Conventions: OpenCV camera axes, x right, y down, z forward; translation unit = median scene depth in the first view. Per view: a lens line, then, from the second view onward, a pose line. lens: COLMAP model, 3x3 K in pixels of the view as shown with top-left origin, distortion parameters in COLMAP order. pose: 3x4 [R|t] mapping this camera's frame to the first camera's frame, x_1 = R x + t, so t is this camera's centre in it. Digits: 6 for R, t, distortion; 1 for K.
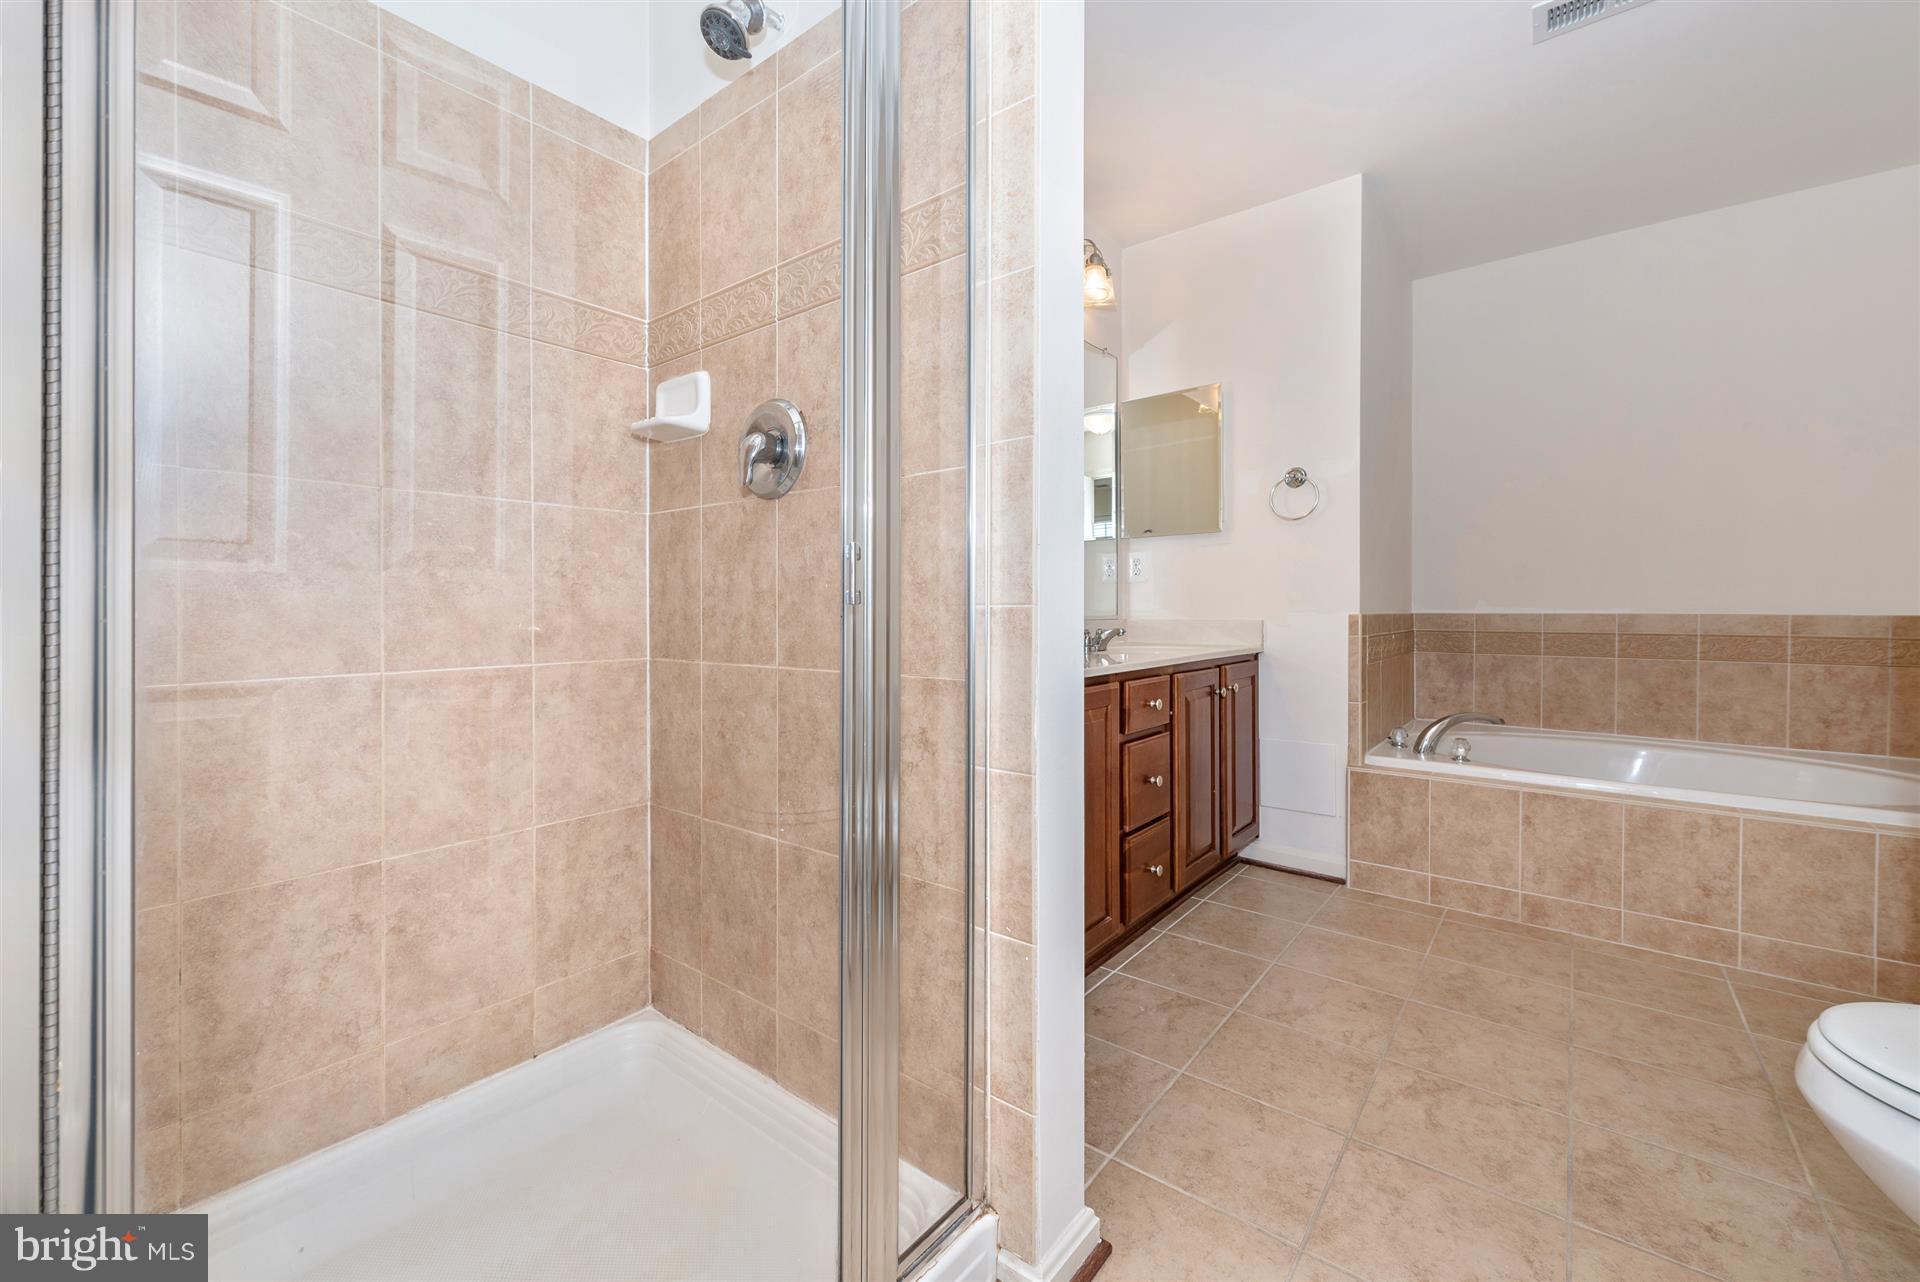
lens RADIAL K [[776.8, 0, 943.3], [0, 776.8, 613.1], [0, 0, 1]] dist [0.010892, -0.000136]
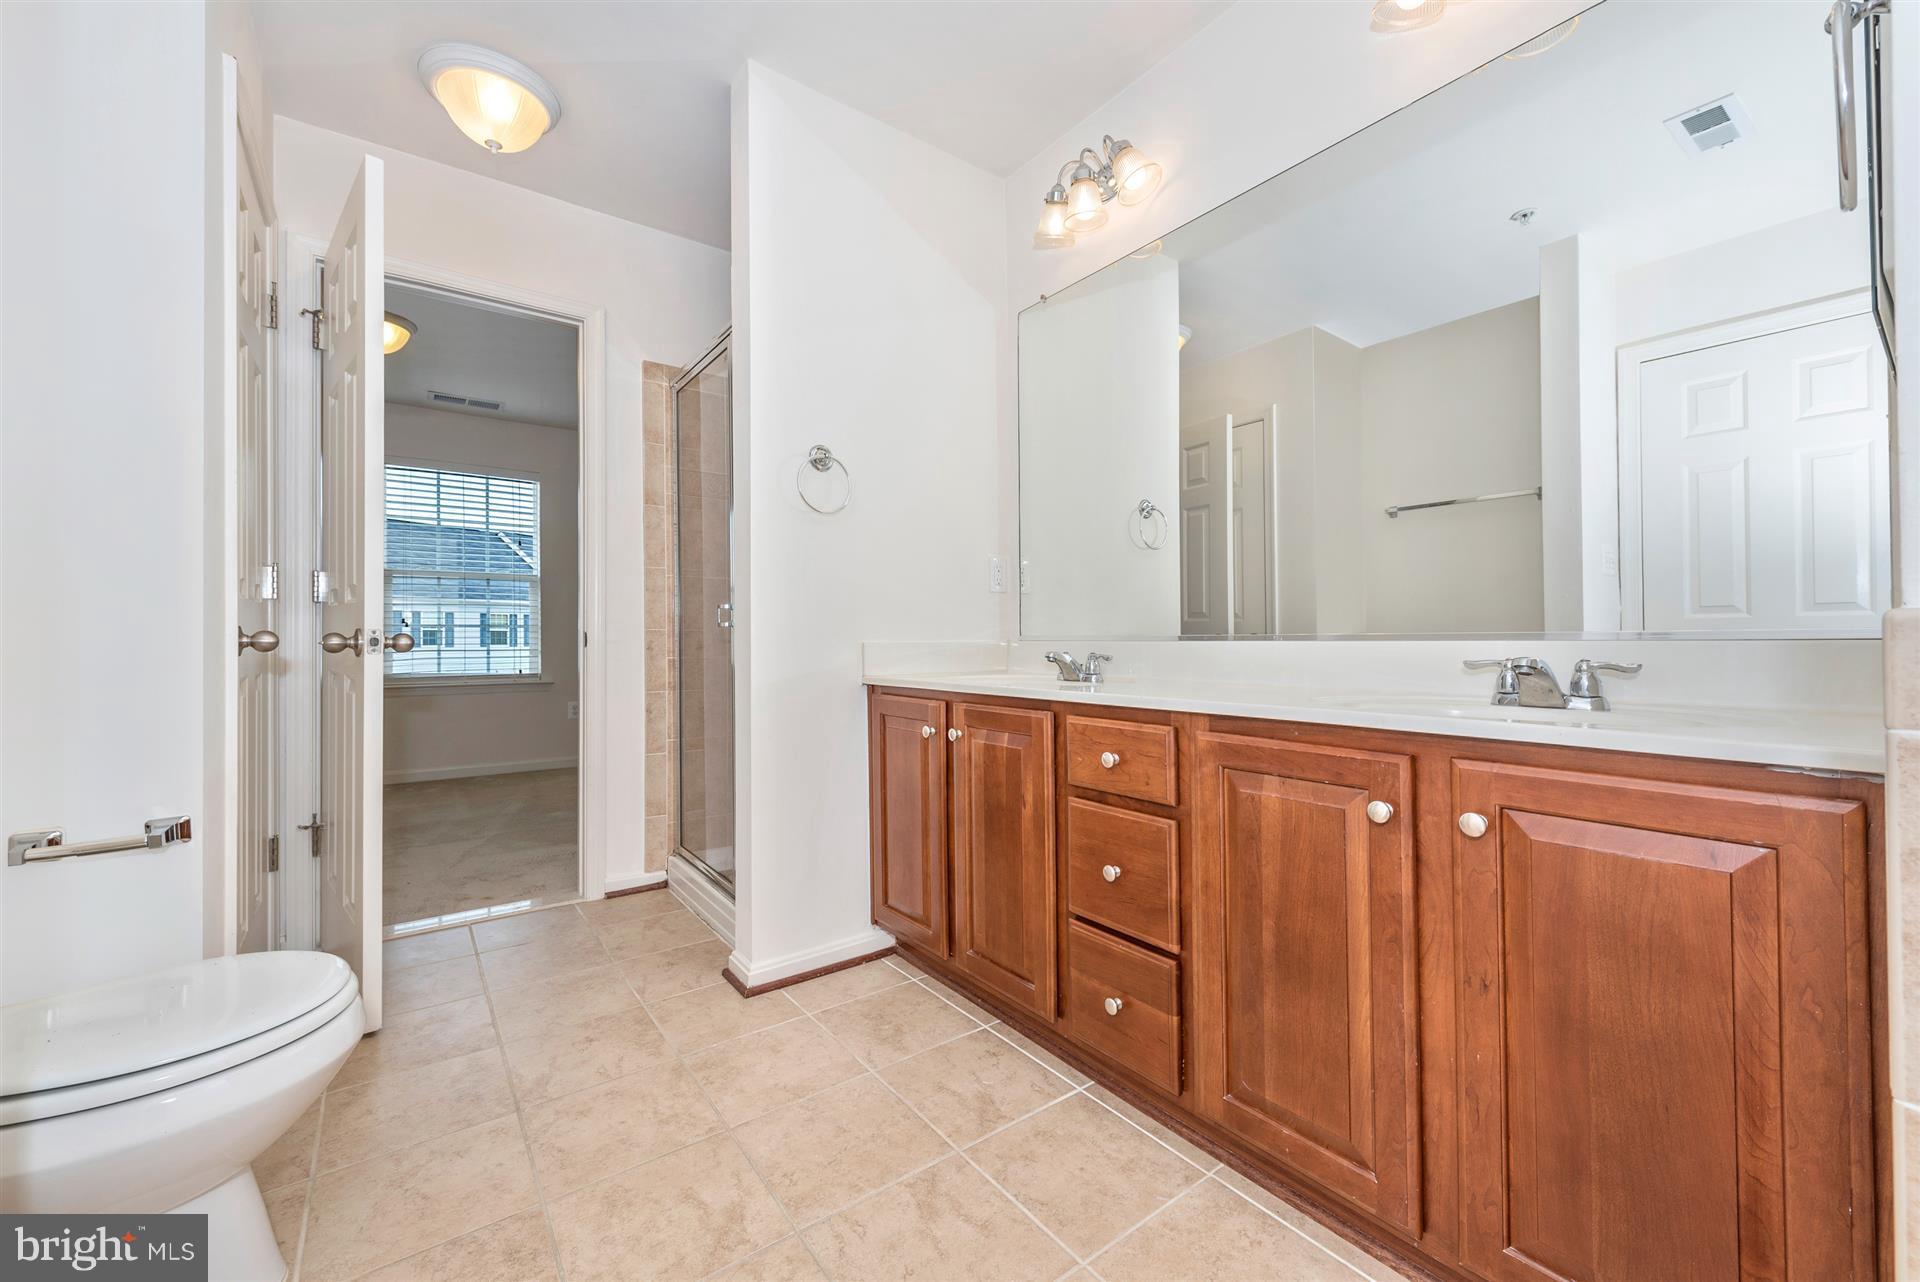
lens RADIAL K [[761.8, 0, 957.4], [0, 761.8, 628.3], [0, 0, 1]] dist [0.011257, -0.000592]
pose [[-0.252475, -0.005537, -0.967588, 0.831937], [0.002560, 0.999976, -0.006390, 0.004859], [0.967600, -0.004090, -0.252455, 0.903278]]
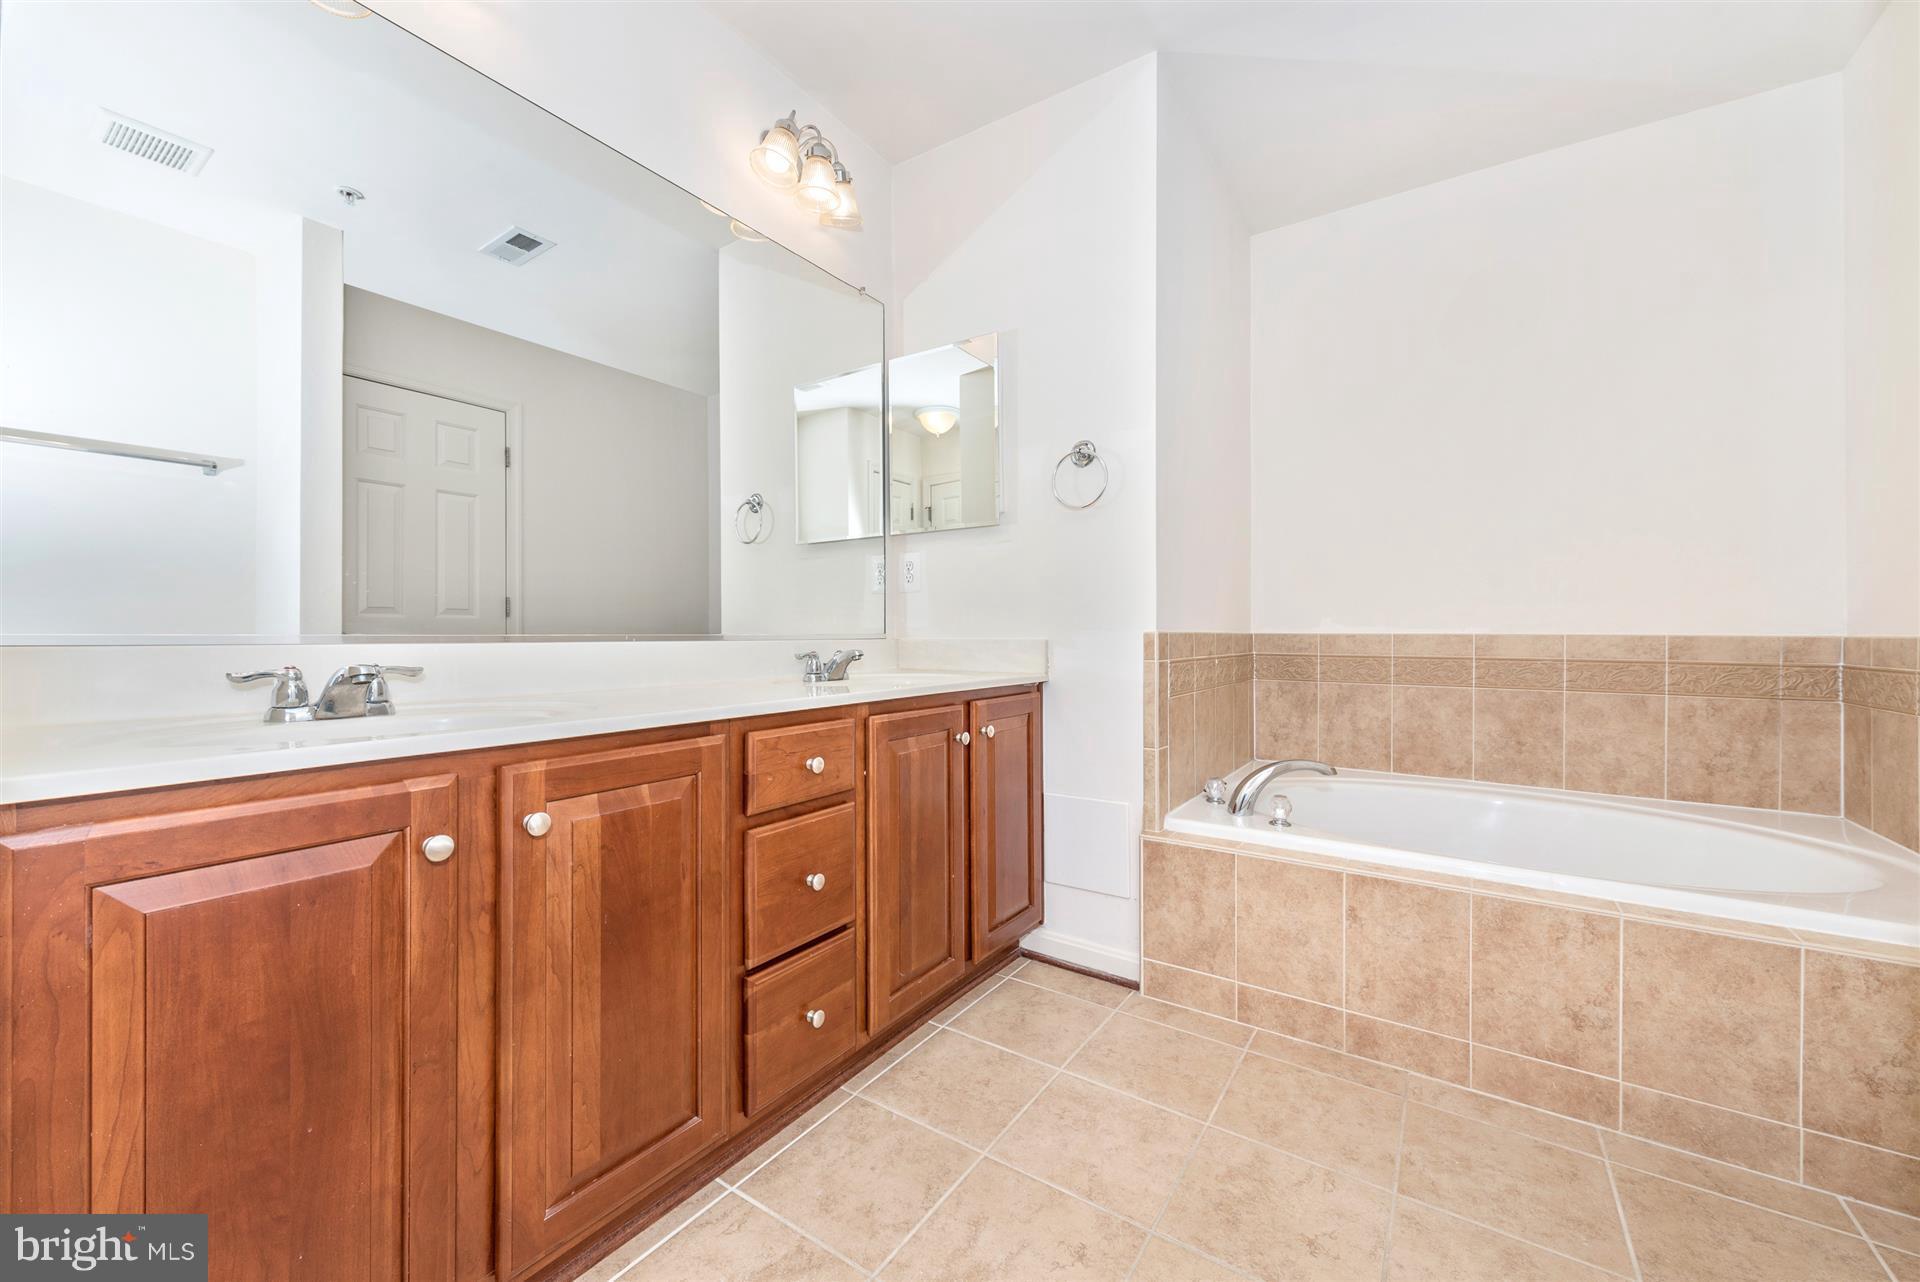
lens RADIAL K [[761.8, 0, 957.4], [0, 761.8, 628.3], [0, 0, 1]] dist [0.011257, -0.000592]
pose [[0.995321, 0.005270, 0.096480, 0.286534], [-0.004182, 0.999925, -0.011479, 0.007475], [-0.096534, 0.011022, 0.995269, 0.297632]]
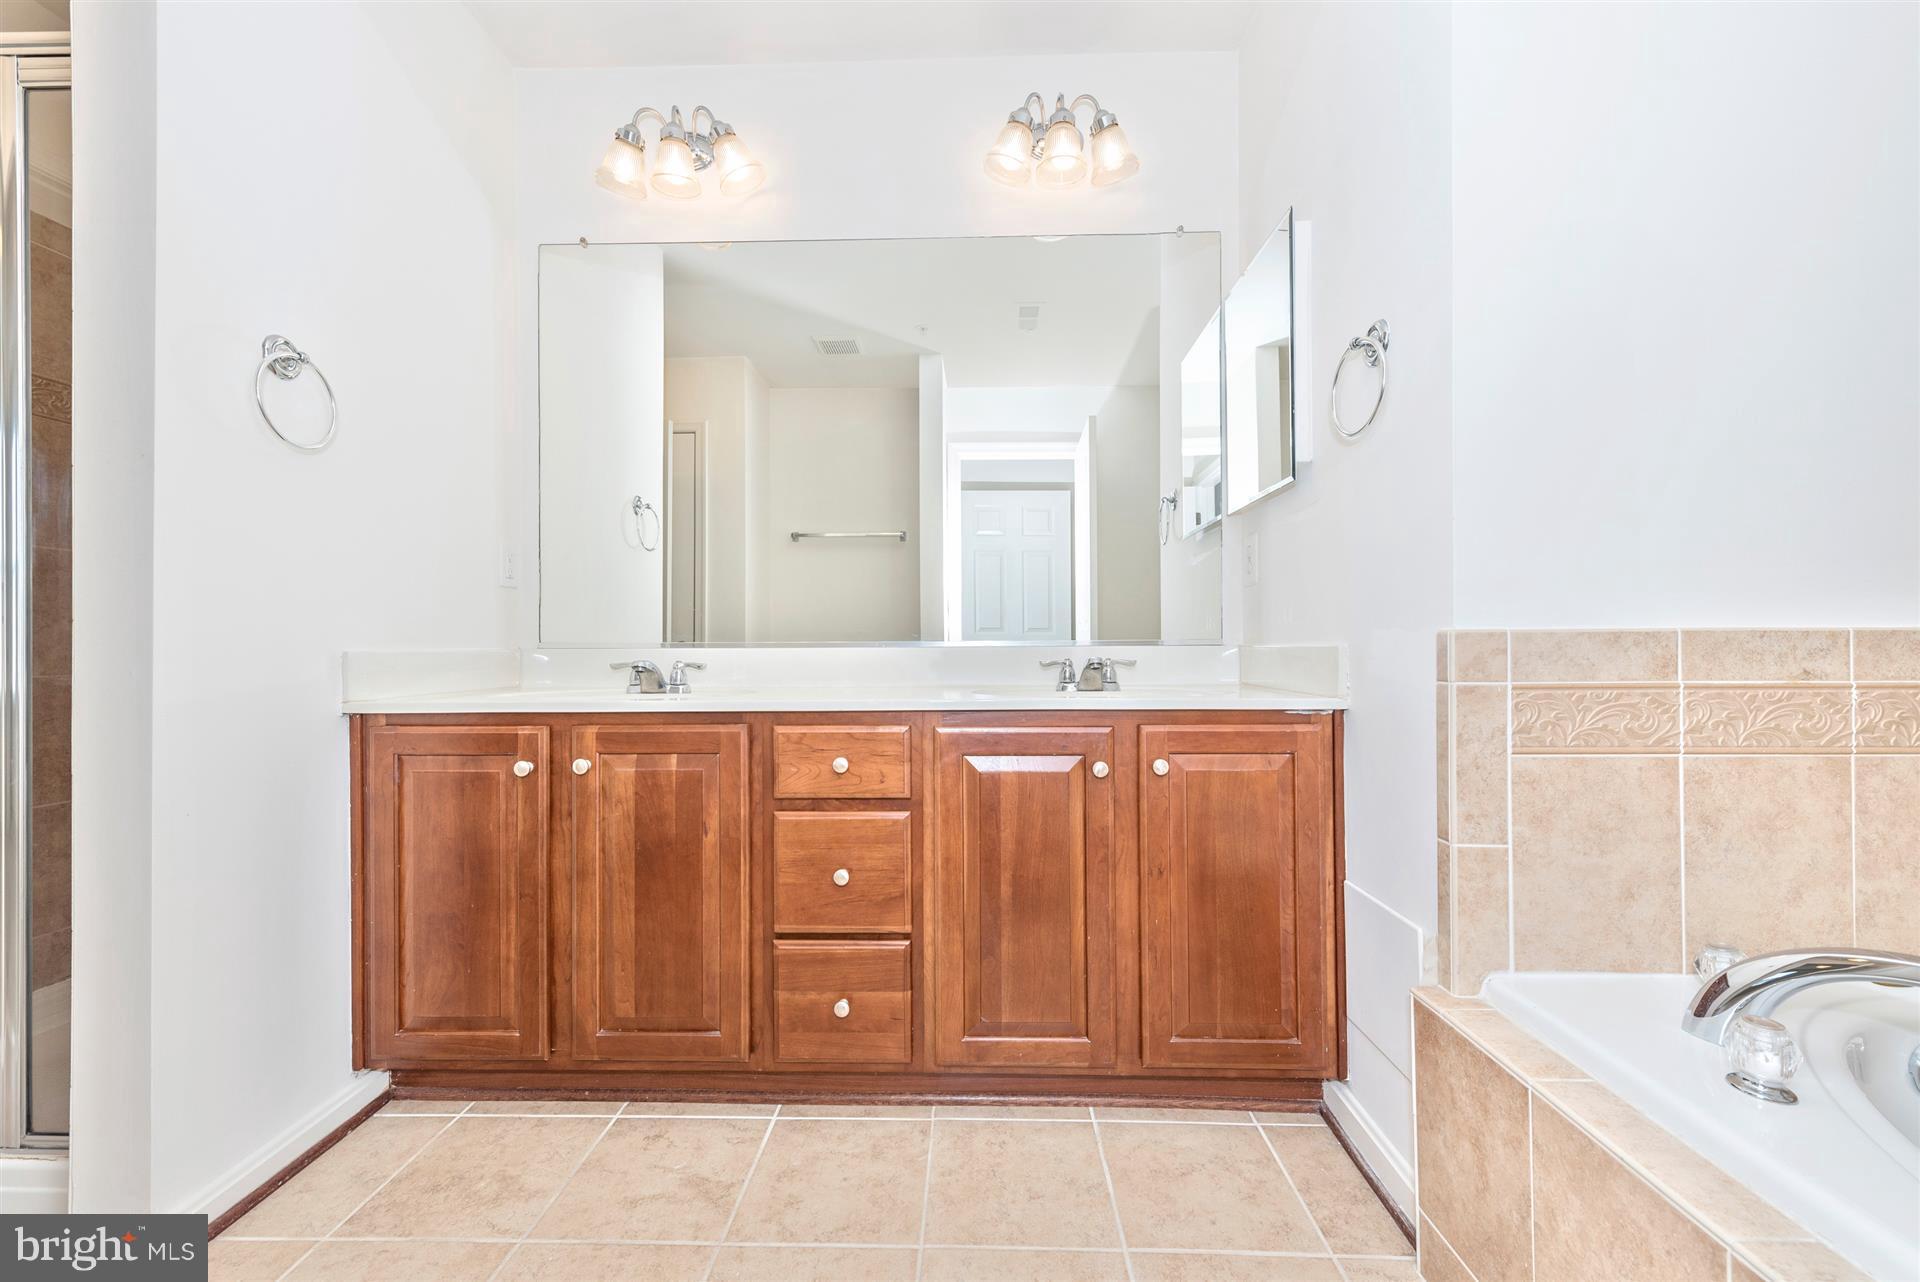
lens RADIAL K [[765.5, 0, 956.8], [0, 765.5, 634.2], [0, 0, 1]] dist [0.012534, -0.000312]
pose [[0.606694, -0.005904, -0.794913, 0.762320], [-0.001460, 0.999962, -0.008541, 0.006283], [0.794934, 0.006342, 0.606663, 0.580628]]
